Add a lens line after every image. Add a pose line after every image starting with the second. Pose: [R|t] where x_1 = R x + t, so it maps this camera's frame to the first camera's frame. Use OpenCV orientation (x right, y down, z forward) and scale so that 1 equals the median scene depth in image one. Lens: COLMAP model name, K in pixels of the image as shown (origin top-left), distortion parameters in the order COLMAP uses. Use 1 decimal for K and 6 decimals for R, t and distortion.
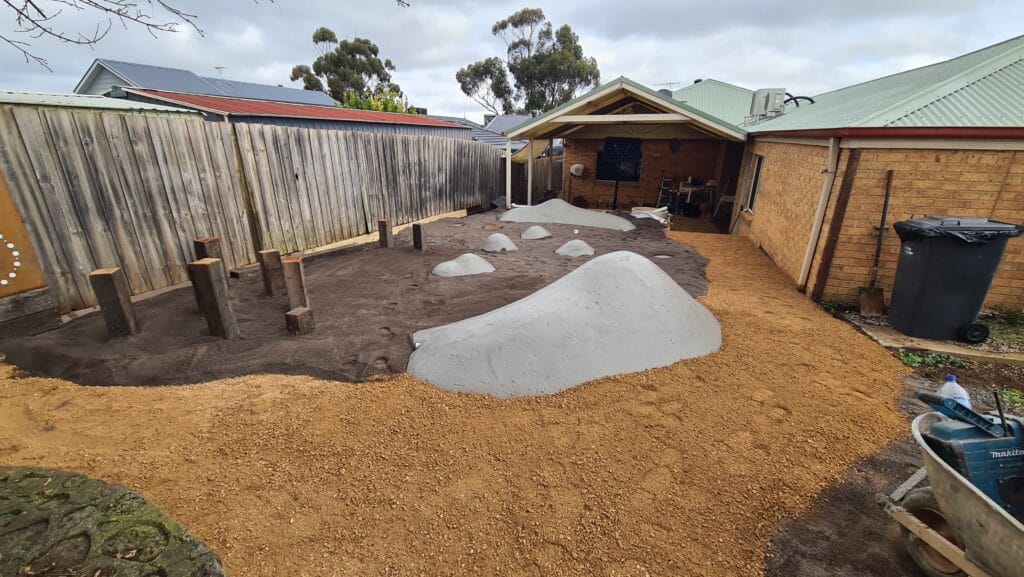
lens RADIAL K [[428.4, 0, 492.4], [0, 428.4, 300.4], [0, 0, 1]] dist [0.002532, -0.003617]
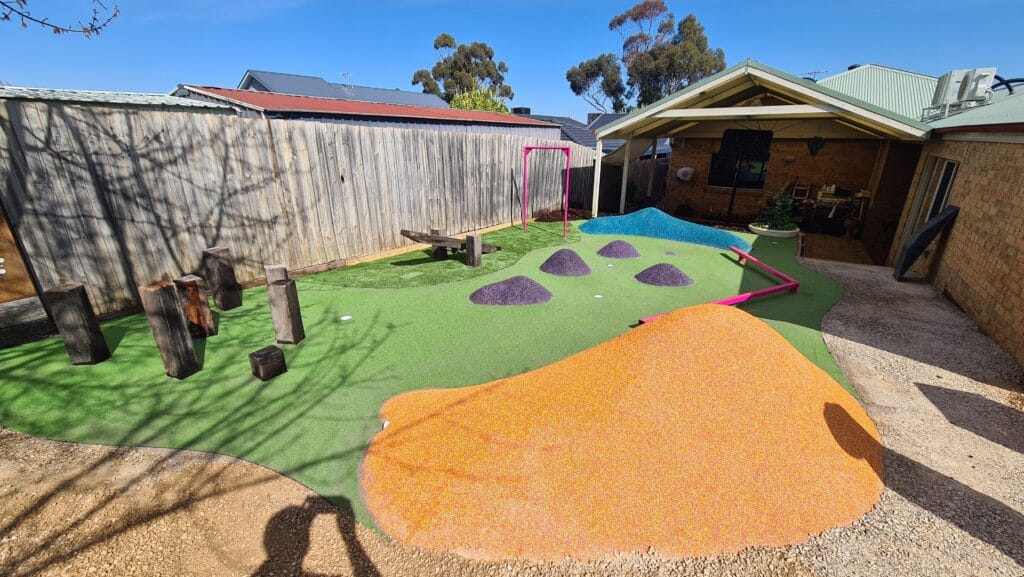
lens RADIAL K [[428.4, 0, 492.4], [0, 428.4, 300.4], [0, 0, 1]] dist [0.002532, -0.003617]
pose [[0.972852, 0.080271, -0.217062, 0.035828], [-0.080518, 0.996723, 0.007721, -0.032064], [0.216970, 0.009966, 0.976127, 0.091875]]
